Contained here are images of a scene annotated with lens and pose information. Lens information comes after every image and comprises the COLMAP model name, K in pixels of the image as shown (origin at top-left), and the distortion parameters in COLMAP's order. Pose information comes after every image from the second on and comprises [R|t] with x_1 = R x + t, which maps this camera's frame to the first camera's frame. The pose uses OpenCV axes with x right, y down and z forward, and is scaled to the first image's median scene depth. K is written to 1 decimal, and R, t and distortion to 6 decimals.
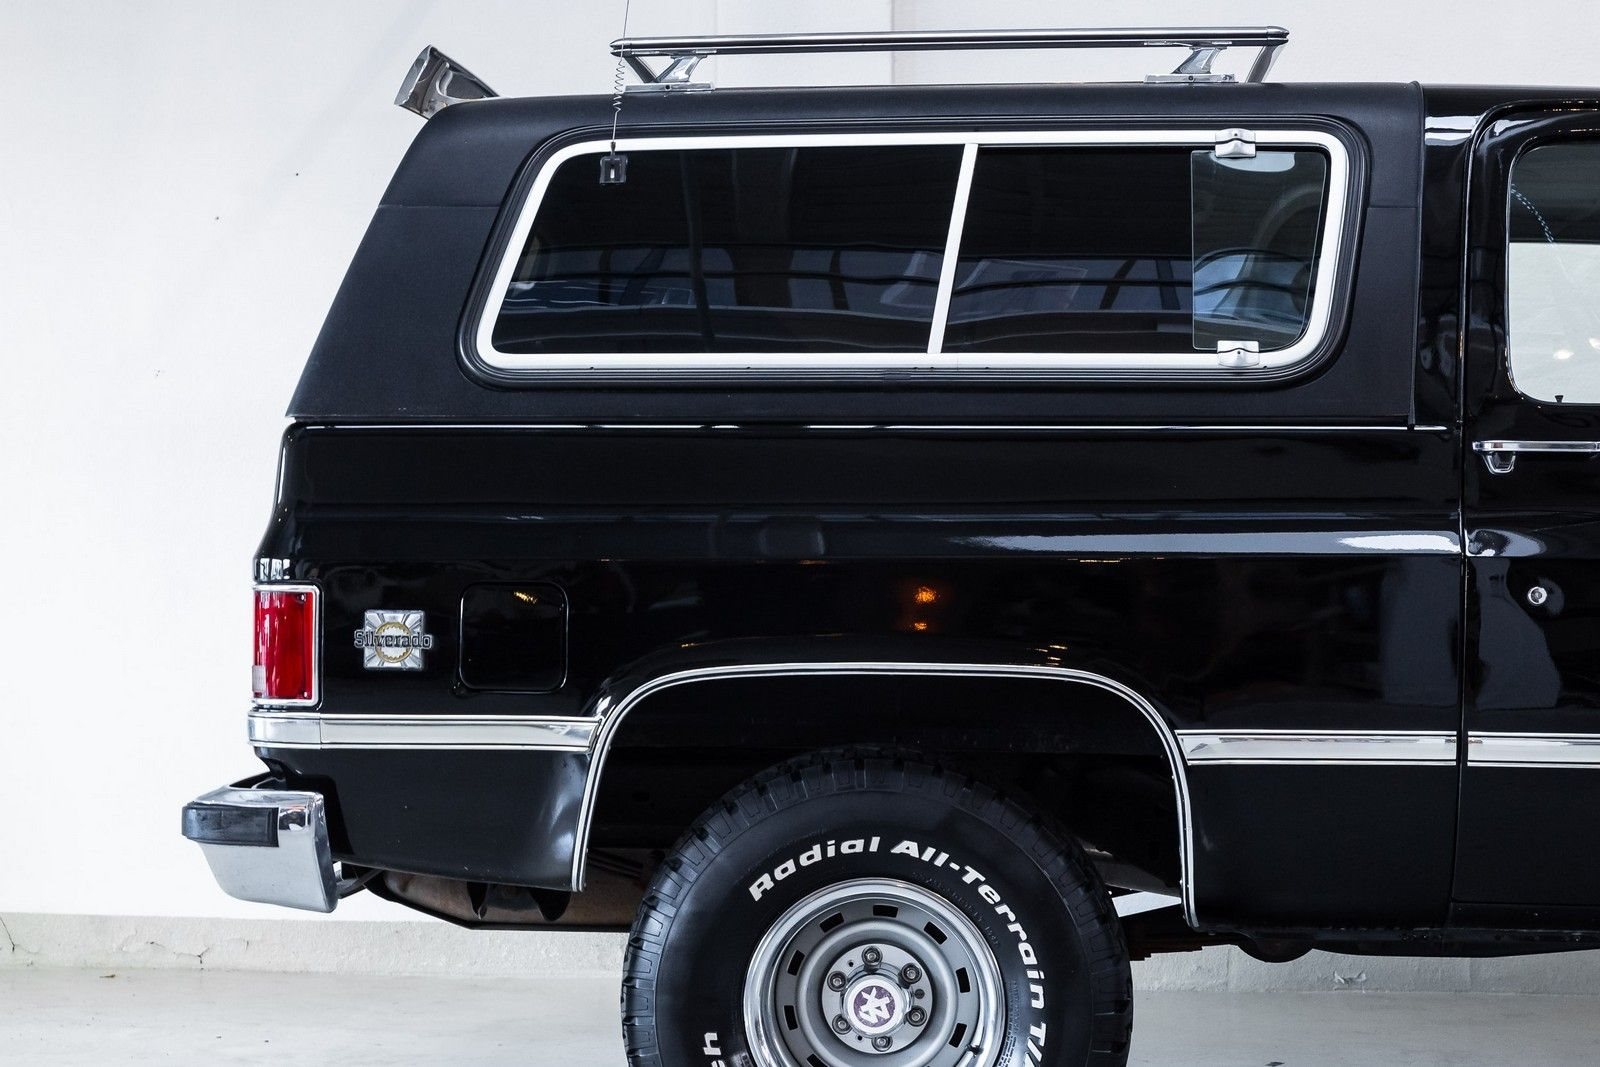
lens RADIAL K [[2987.1, 0, 767.9], [0, 2987.1, 648.6], [0, 0, 1]] dist [-0.019190, 0.000000]
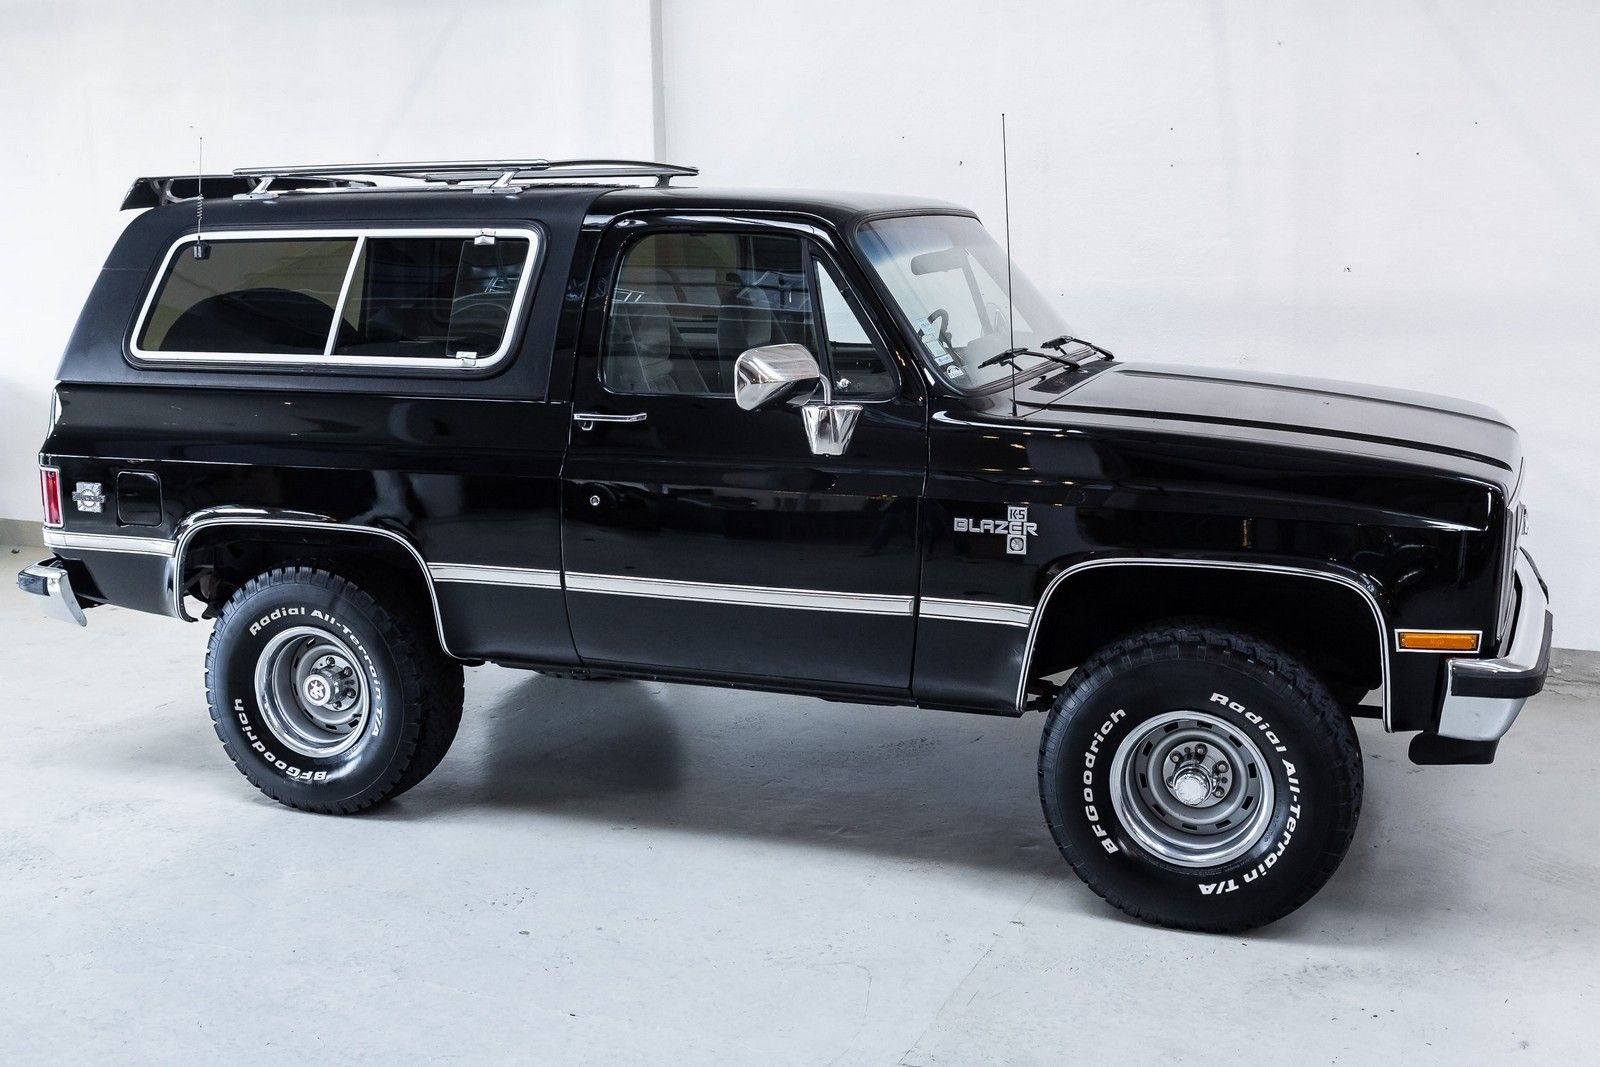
lens RADIAL K [[1820.9, 0, 799.2], [0, 1820.9, 488.8], [0, 0, 1]] dist [-0.014730, 0.000000]
pose [[0.958823, 0.032052, -0.282190, 0.662812], [0.007683, 0.990320, 0.138588, -0.170886], [0.283901, -0.135049, 0.949296, -0.017450]]
